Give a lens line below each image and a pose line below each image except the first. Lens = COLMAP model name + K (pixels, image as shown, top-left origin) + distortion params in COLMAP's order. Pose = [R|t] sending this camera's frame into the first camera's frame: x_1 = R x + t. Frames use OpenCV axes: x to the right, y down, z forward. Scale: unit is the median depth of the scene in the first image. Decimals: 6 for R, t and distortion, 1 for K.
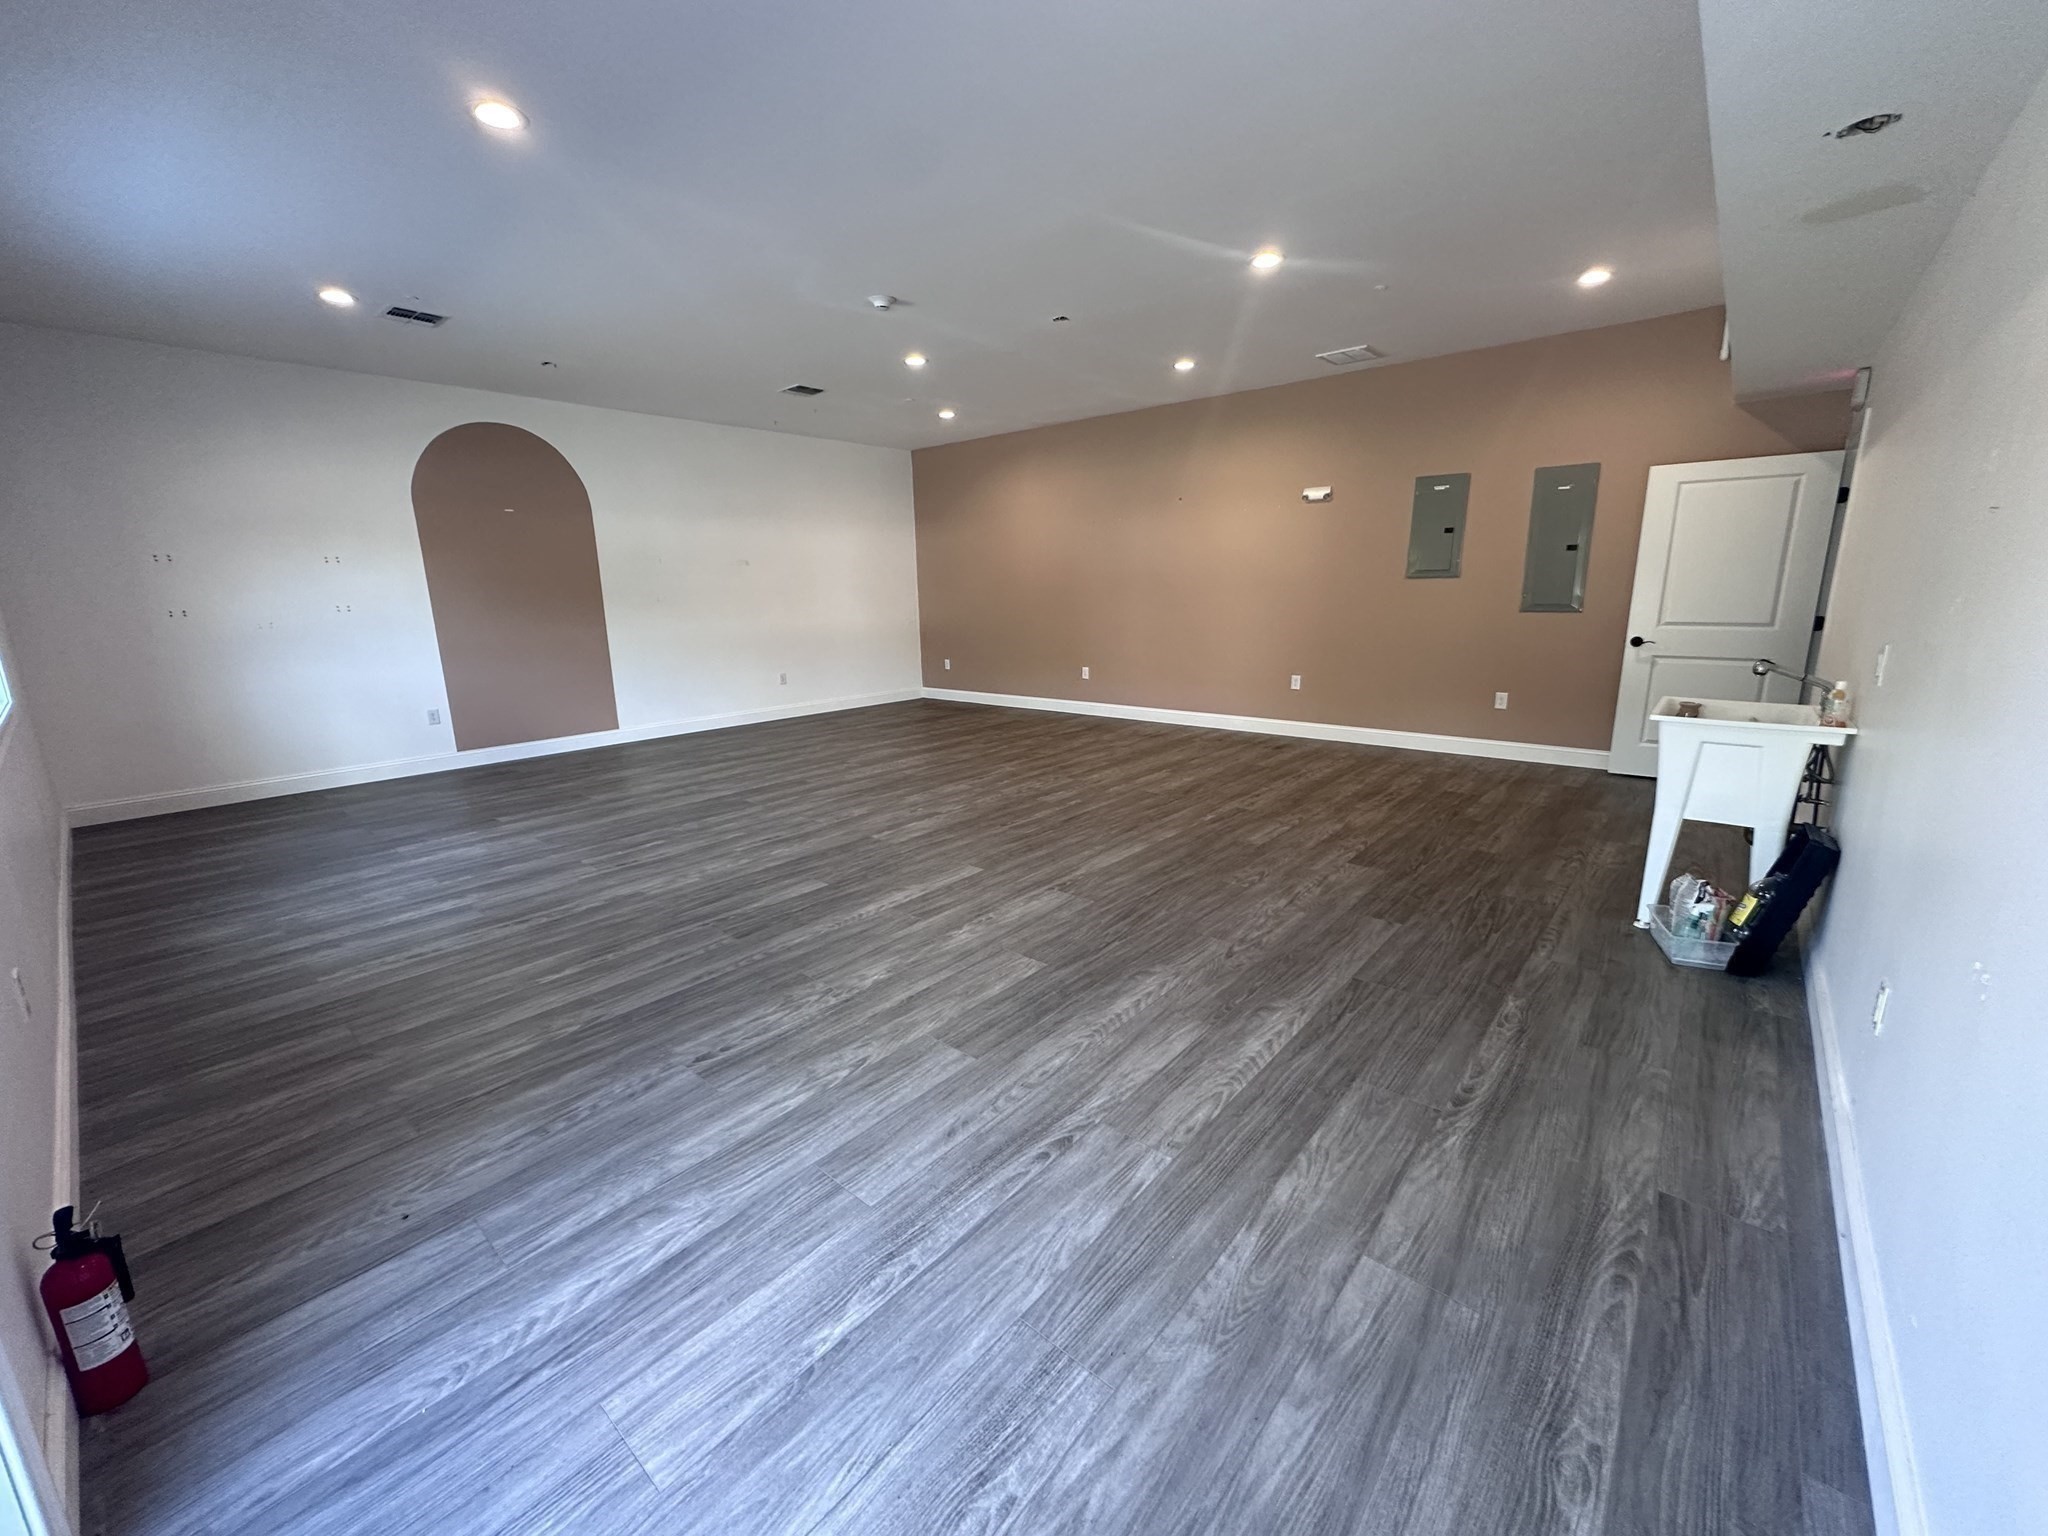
lens RADIAL K [[820.9, 0, 1019.4], [0, 820.9, 774.7], [0, 0, 1]] dist [-0.002174, -0.000036]
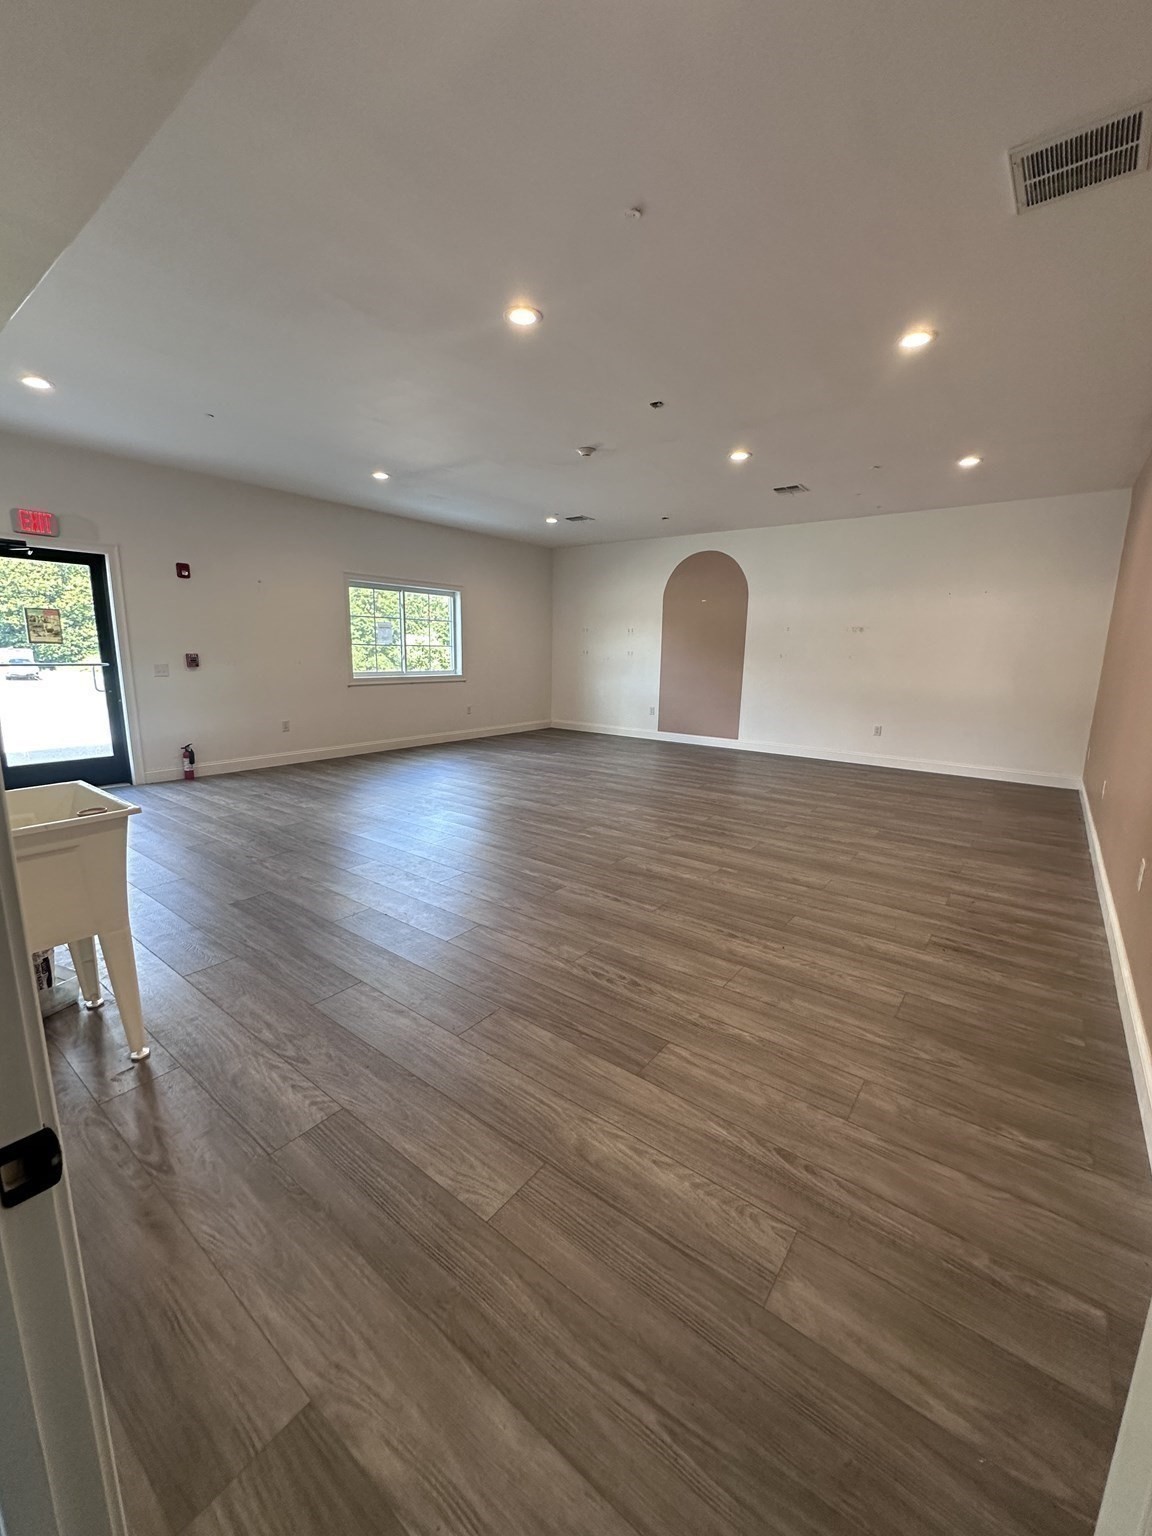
lens RADIAL K [[615.7, 0, 576.0], [0, 615.7, 768.0], [0, 0, 1]] dist [-0.002174, -0.000036]
pose [[0.052071, 0.209450, -0.976432, 0.991833], [-0.240590, 0.951590, 0.191291, -0.243069], [0.969229, 0.224959, 0.099942, 0.977698]]
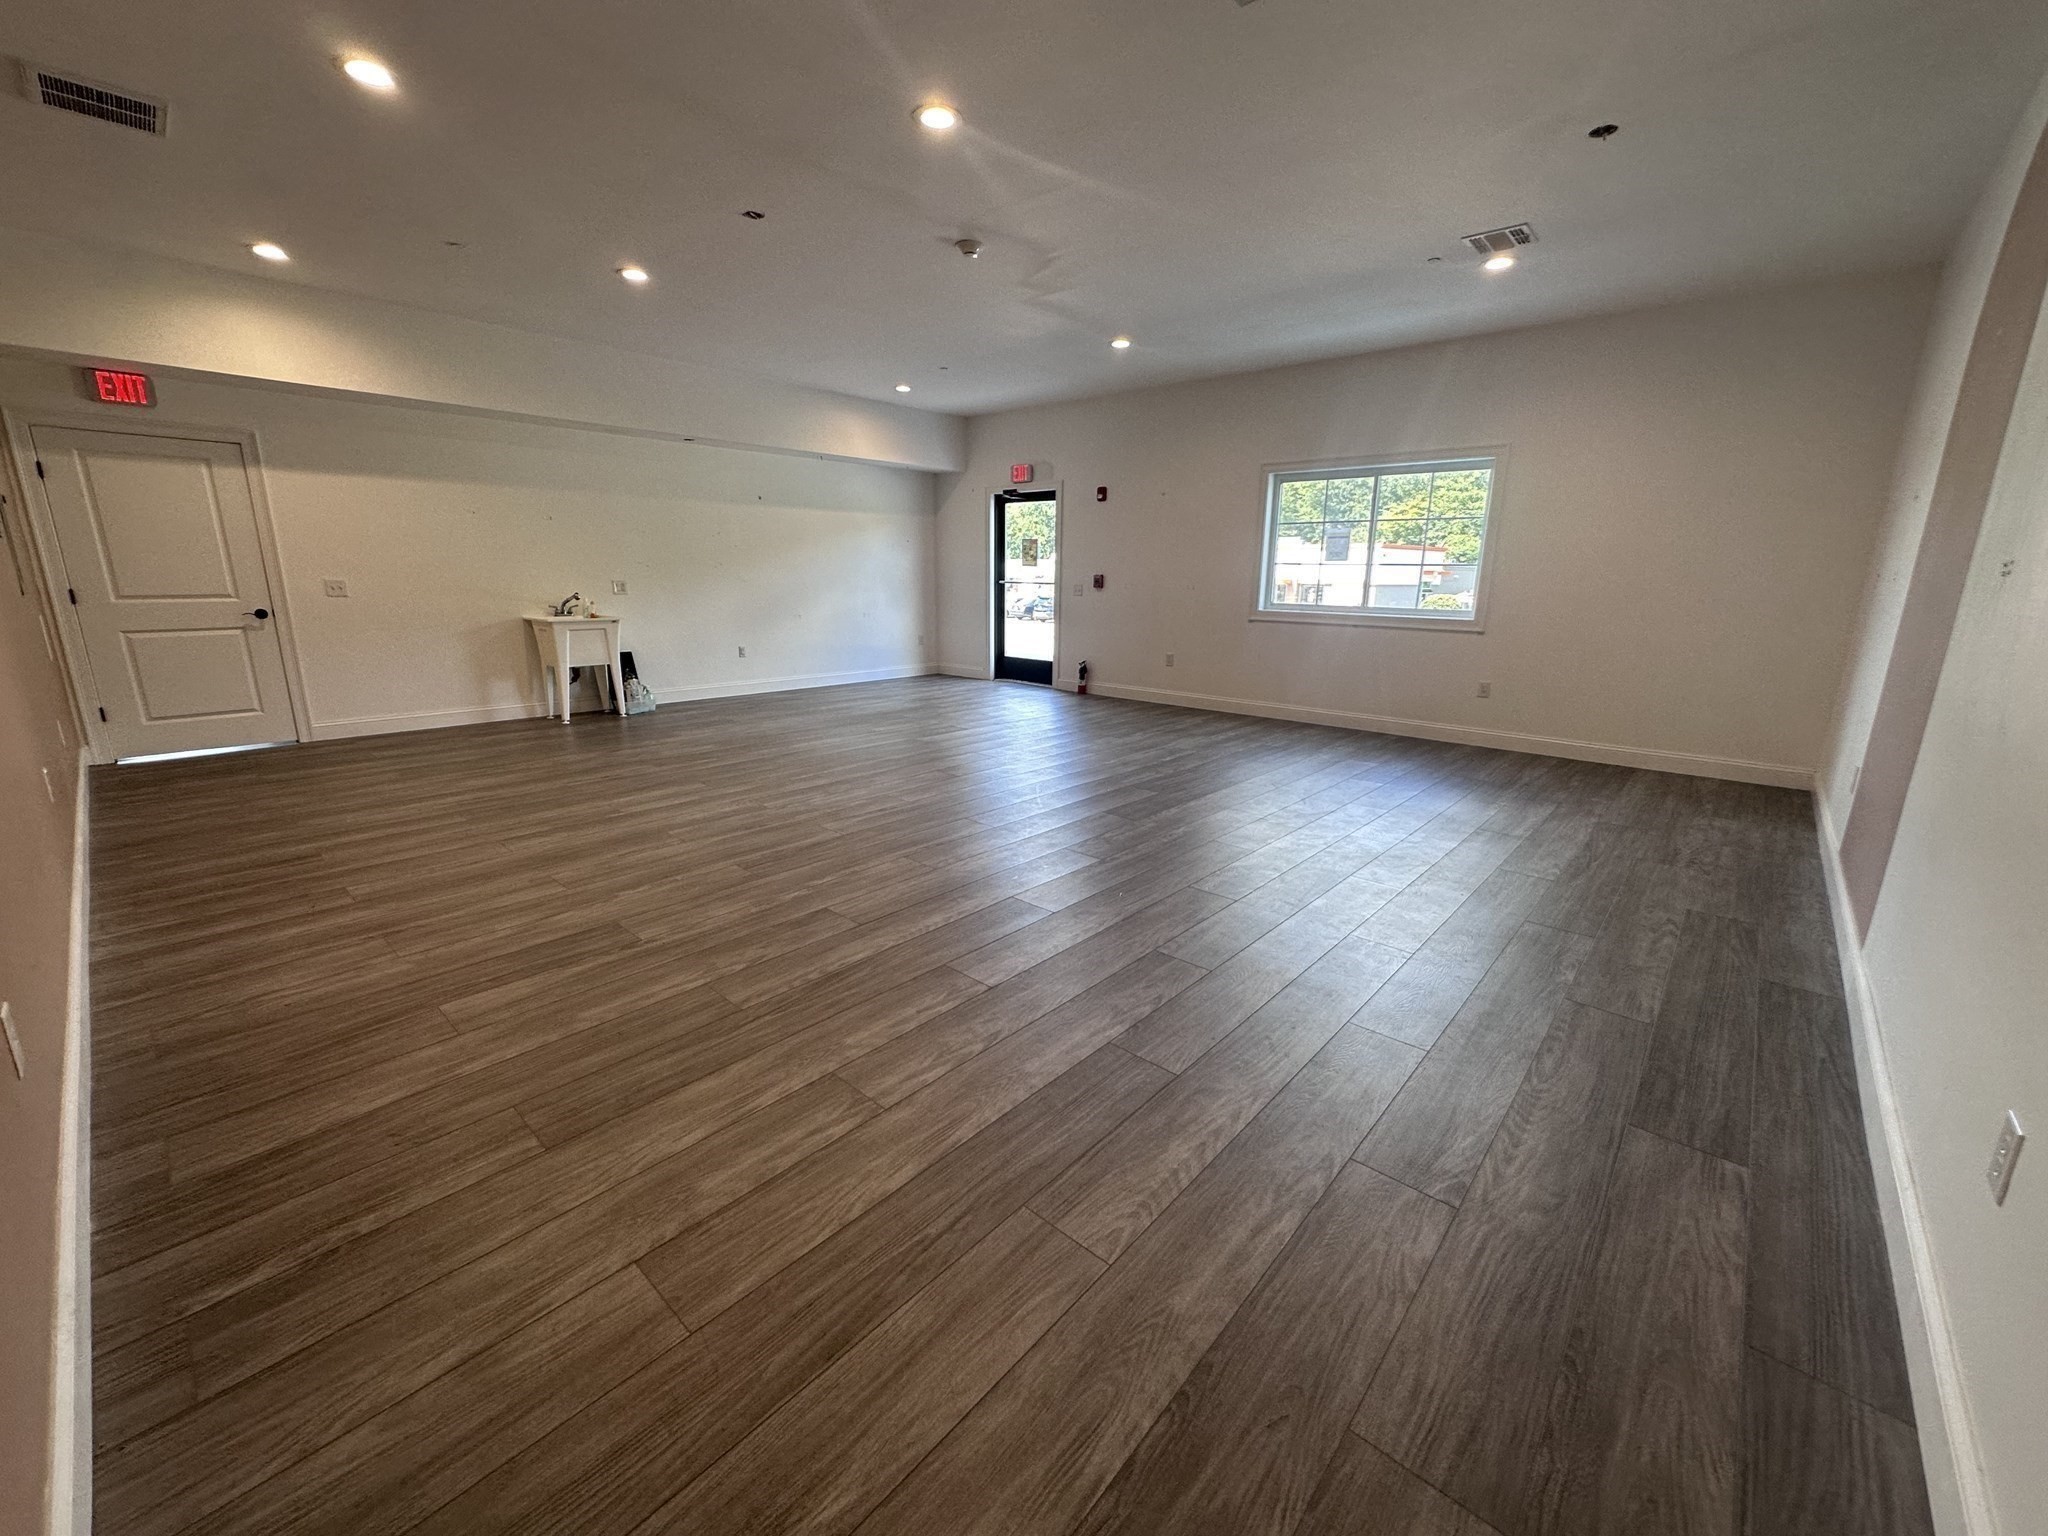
lens RADIAL K [[820.9, 0, 1019.4], [0, 820.9, 774.7], [0, 0, 1]] dist [-0.002174, -0.000036]
pose [[-0.999496, -0.002185, 0.031674, -0.248354], [0.012257, 0.893728, 0.448442, -0.445483], [-0.029287, 0.448604, -0.893251, 2.066155]]
